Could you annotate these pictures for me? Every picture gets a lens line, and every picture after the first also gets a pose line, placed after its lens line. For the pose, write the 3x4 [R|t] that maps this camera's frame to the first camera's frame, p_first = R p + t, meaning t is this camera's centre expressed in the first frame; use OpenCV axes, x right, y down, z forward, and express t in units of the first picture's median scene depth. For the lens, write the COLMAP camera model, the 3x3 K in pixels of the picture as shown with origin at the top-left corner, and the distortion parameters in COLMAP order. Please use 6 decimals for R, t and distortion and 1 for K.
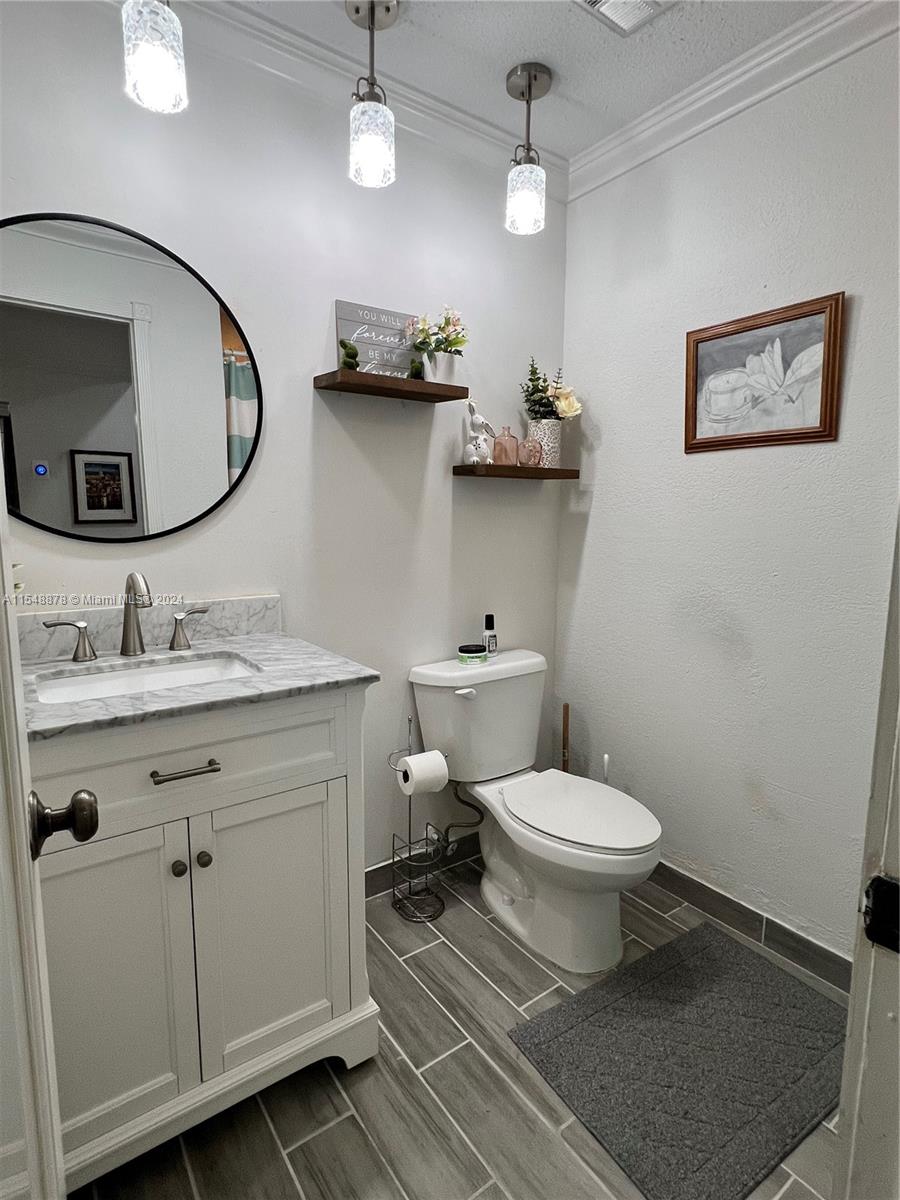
lens RADIAL K [[628.1, 0, 451.0], [0, 628.1, 597.9], [0, 0, 1]] dist [0.001187, 0.000338]
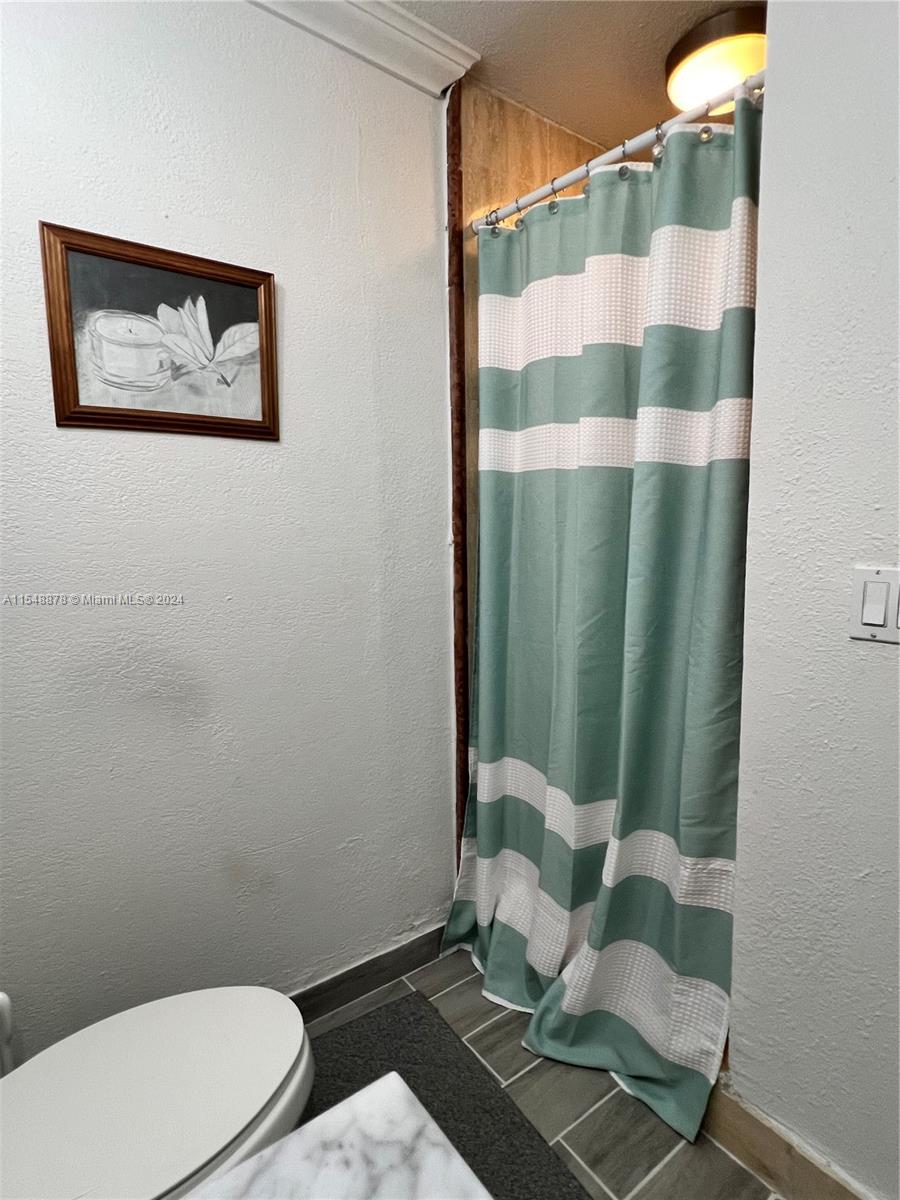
lens RADIAL K [[628.1, 0, 449.5], [0, 628.1, 596.8], [0, 0, 1]] dist [0.001187, 0.000338]
pose [[-0.016263, -0.109519, 0.993852, -0.287155], [0.155706, 0.981579, 0.110715, -0.085981], [-0.987670, 0.156549, 0.001089, 0.737296]]
